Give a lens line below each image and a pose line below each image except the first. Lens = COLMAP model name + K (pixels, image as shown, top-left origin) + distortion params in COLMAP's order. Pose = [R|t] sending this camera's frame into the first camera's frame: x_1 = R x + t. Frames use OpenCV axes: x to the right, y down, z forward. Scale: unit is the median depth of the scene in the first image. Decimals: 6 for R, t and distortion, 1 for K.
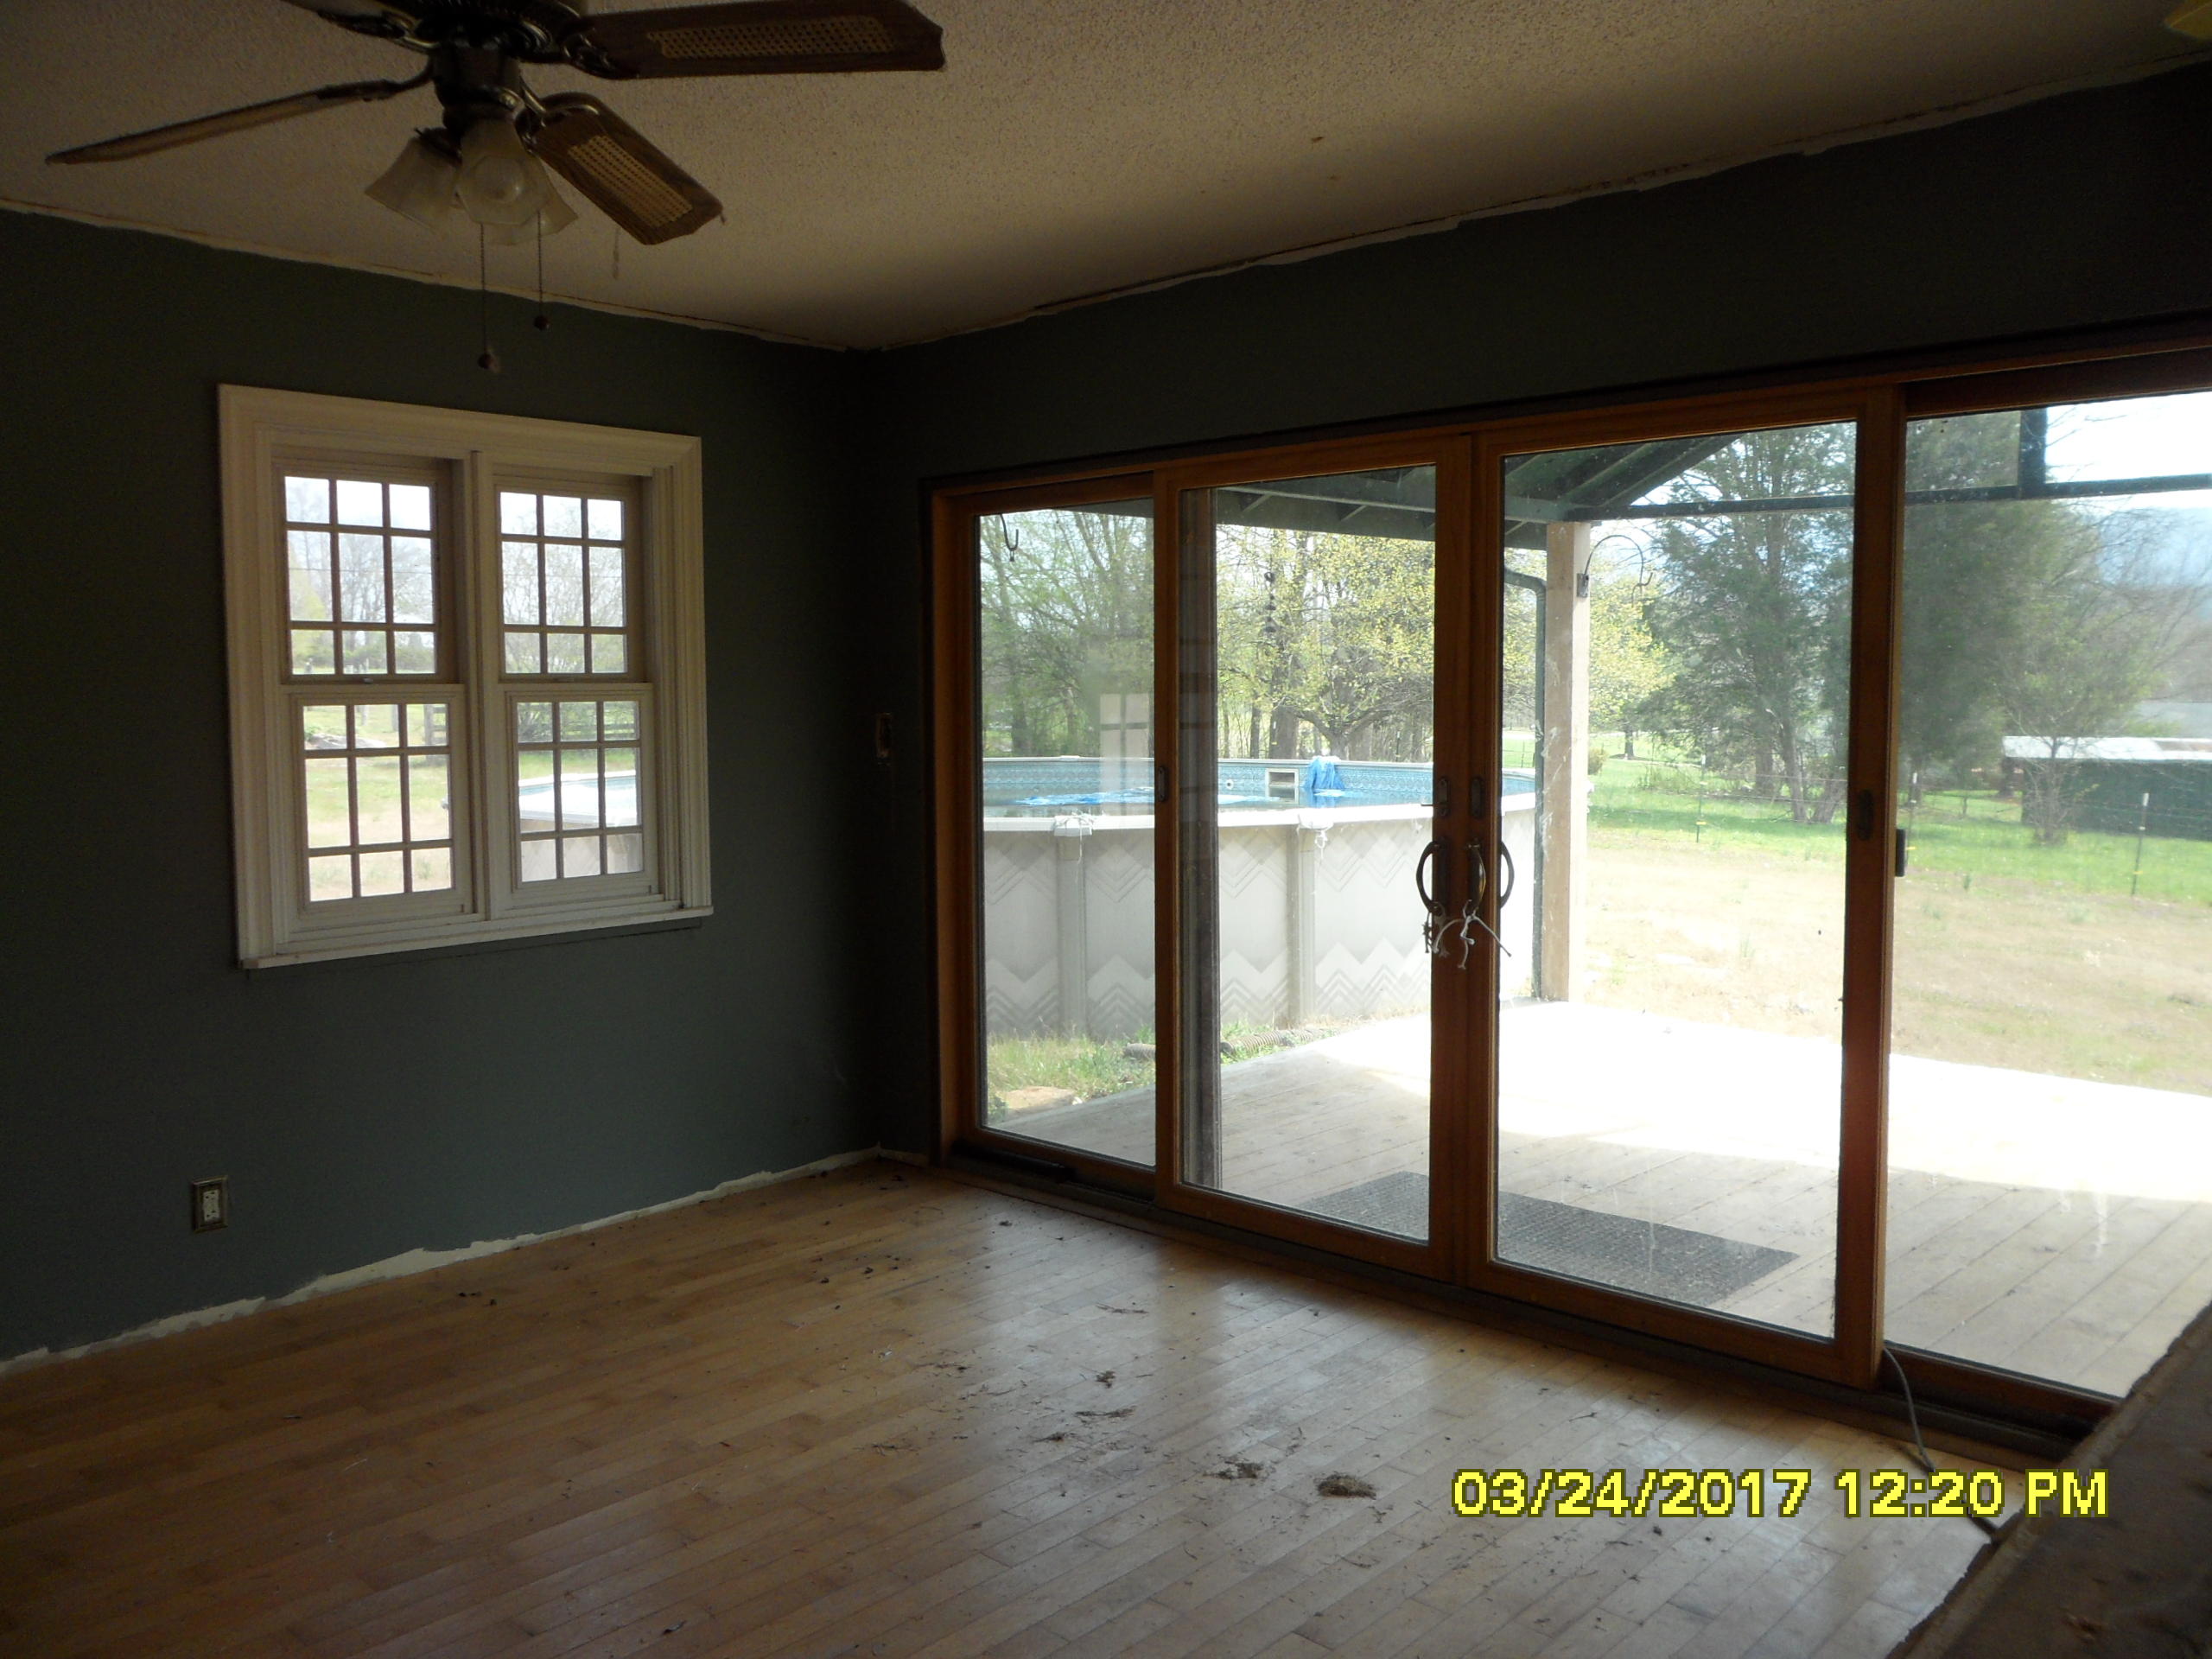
lens RADIAL K [[1836.0, 0, 1106.0], [0, 1836.0, 829.5], [0, 0, 1]] dist [-0.026464, 0.056862]
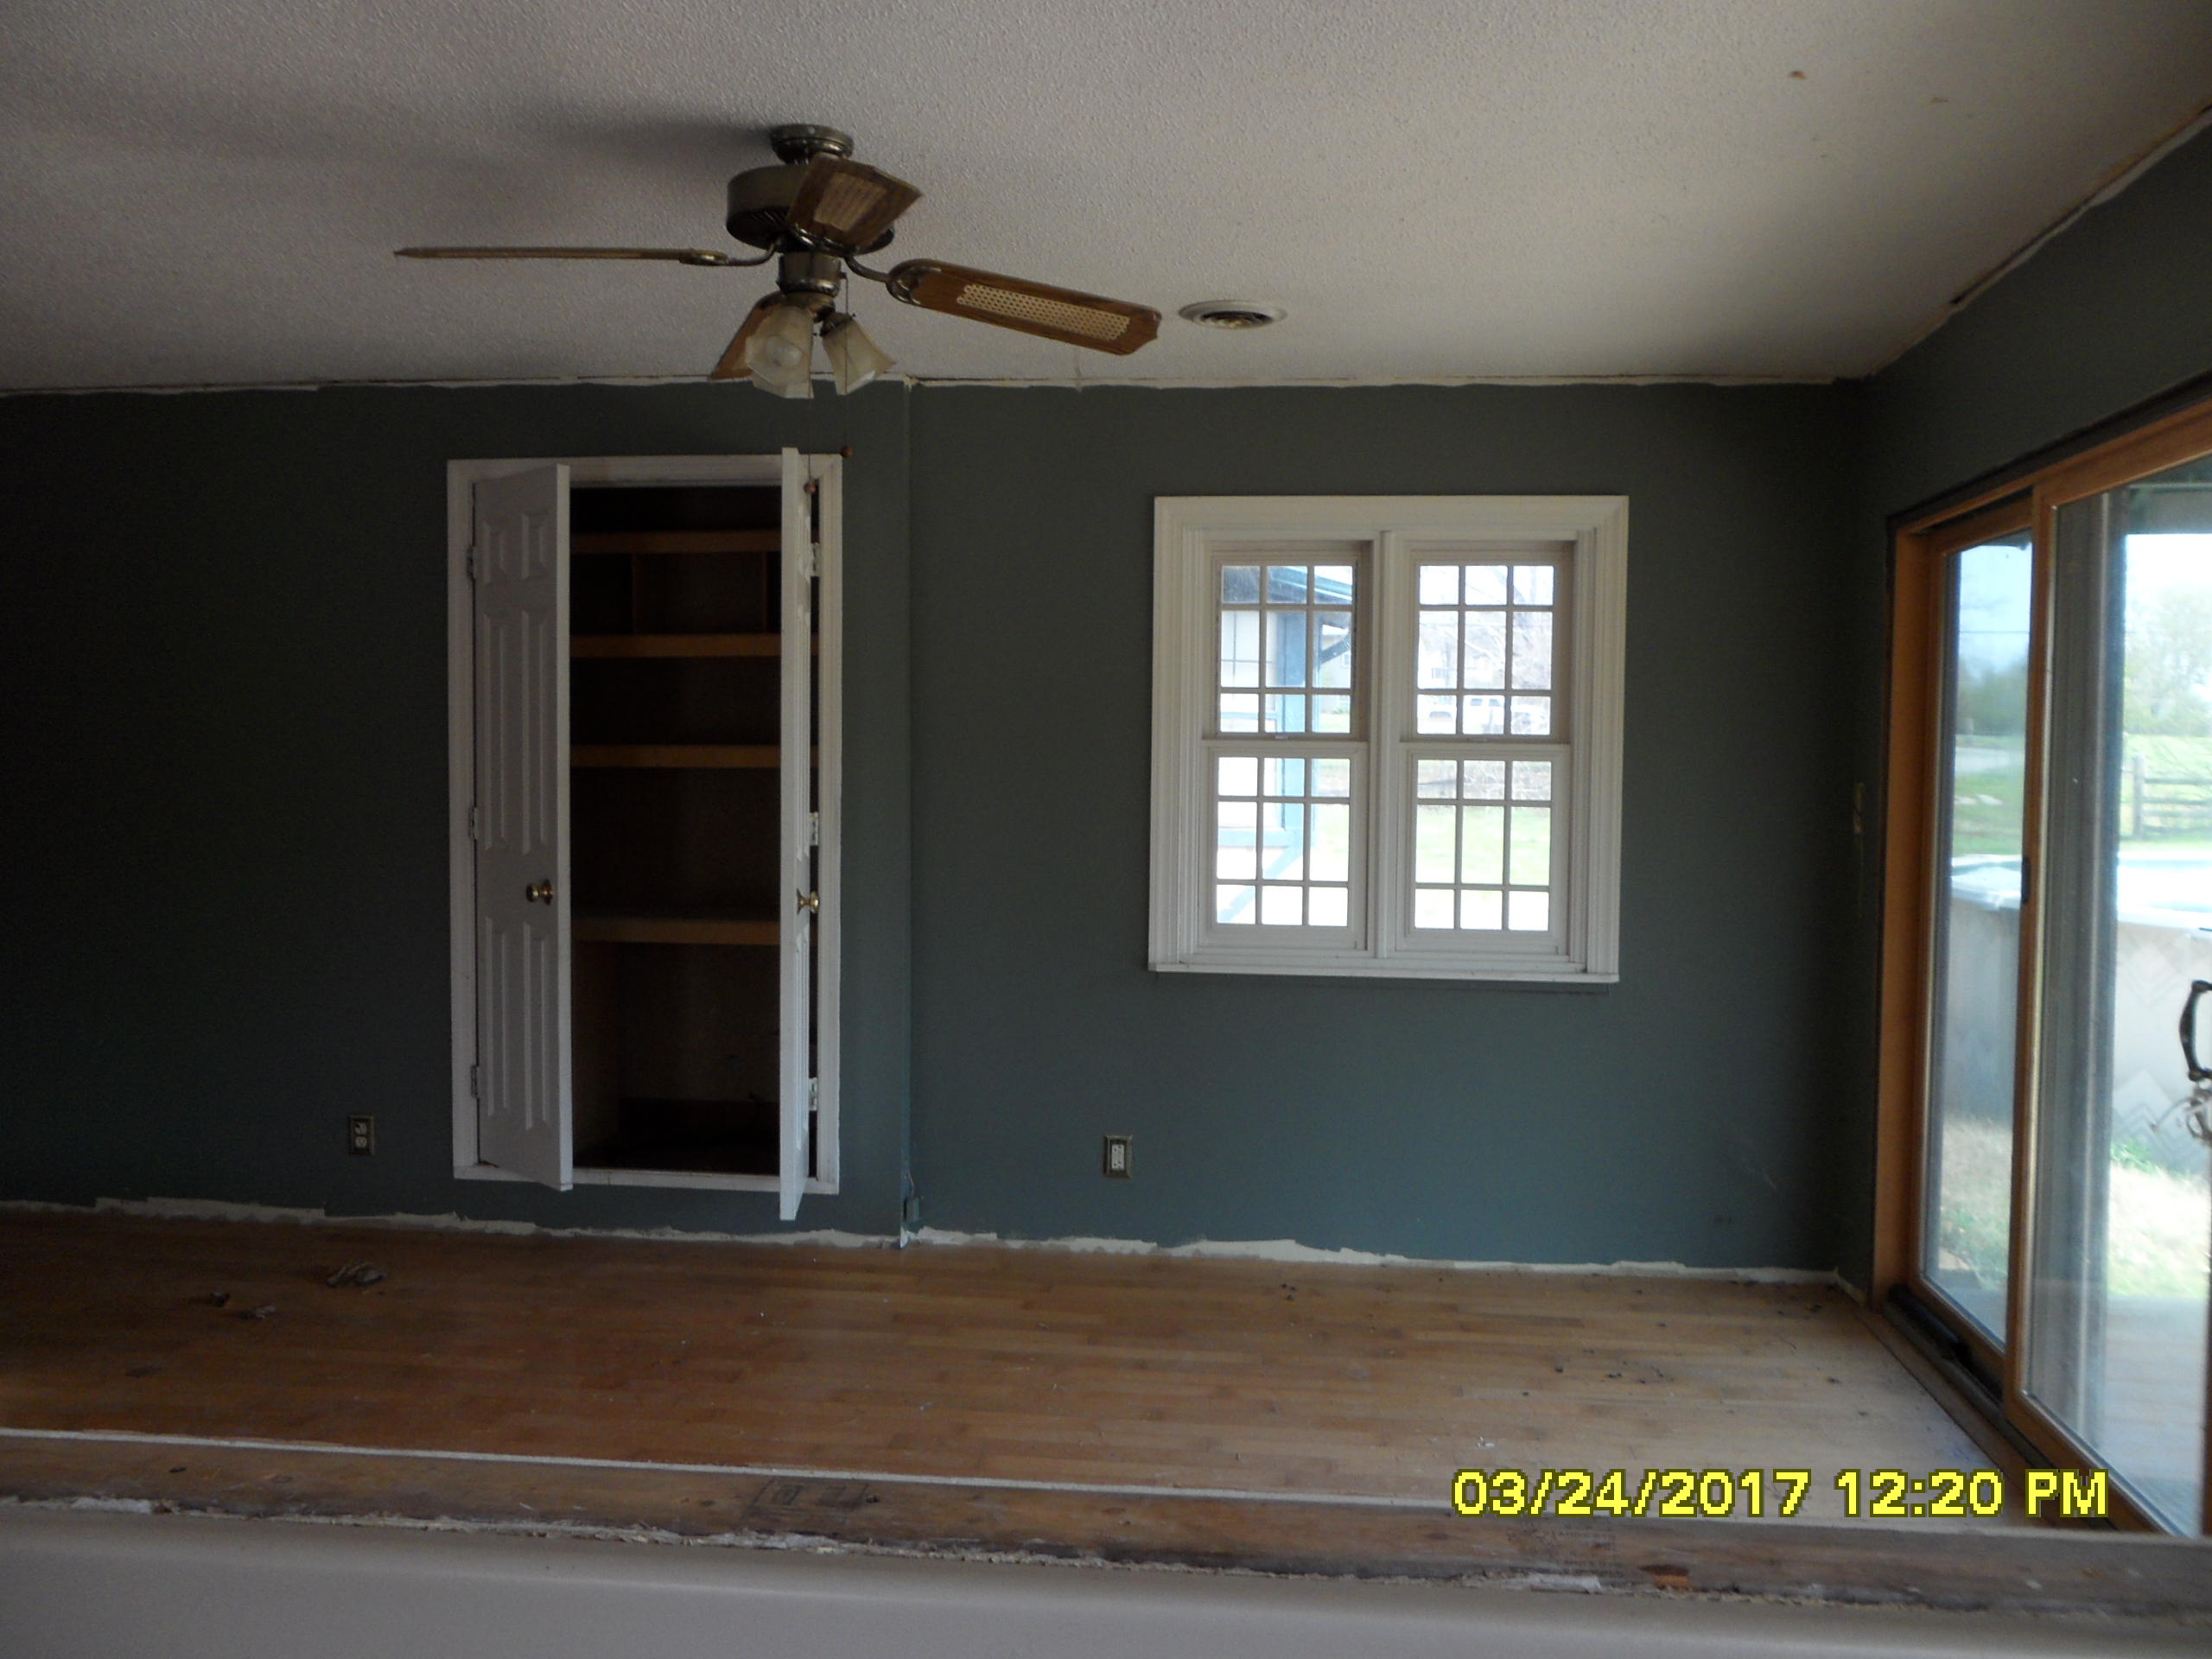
lens RADIAL K [[1836.0, 0, 1106.0], [0, 1836.0, 829.5], [0, 0, 1]] dist [-0.026464, 0.056862]
pose [[0.590537, 0.053205, -0.805255, 0.444209], [-0.080726, 0.996714, 0.006654, -0.021259], [0.802963, 0.061076, 0.592892, 0.217948]]
